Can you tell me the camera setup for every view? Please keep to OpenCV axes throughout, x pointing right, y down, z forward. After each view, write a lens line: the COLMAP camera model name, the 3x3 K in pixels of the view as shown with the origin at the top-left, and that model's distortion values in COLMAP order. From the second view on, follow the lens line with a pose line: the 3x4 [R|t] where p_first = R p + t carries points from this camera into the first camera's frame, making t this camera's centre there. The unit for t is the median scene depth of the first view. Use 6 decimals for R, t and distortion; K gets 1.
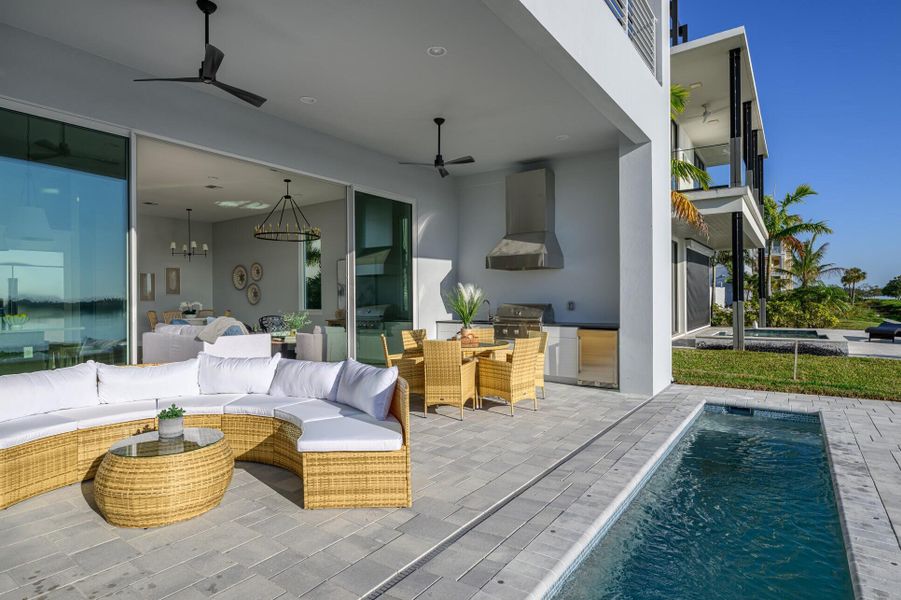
lens RADIAL K [[482.6, 0, 439.1], [0, 482.6, 299.3], [0, 0, 1]] dist [0.002711, 0.000604]
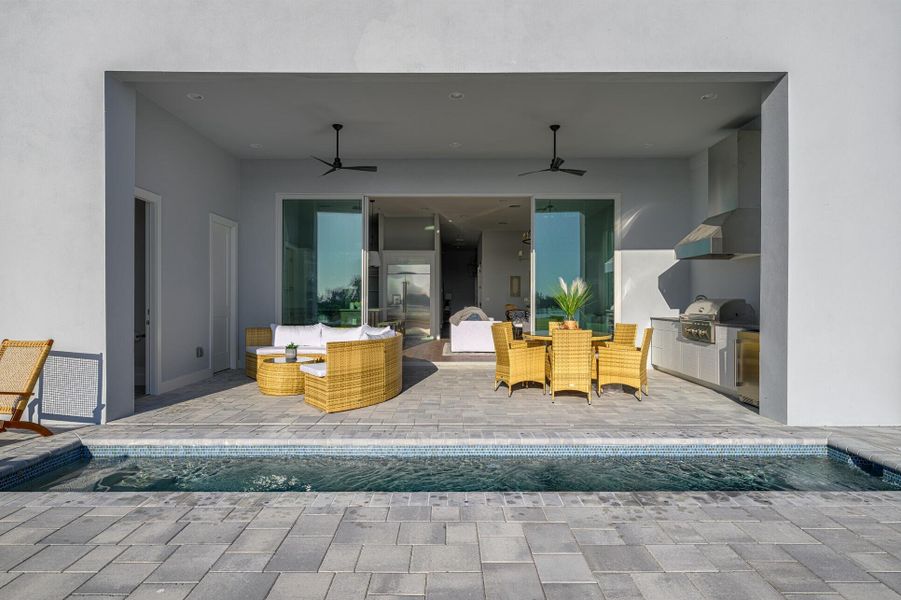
lens RADIAL K [[482.6, 0, 439.1], [0, 482.6, 299.3], [0, 0, 1]] dist [0.002711, 0.000604]
pose [[0.590129, 0.007429, -0.807275, 0.683723], [-0.007227, 0.999966, 0.003920, 0.012440], [0.807277, 0.003521, 0.590162, 0.148618]]
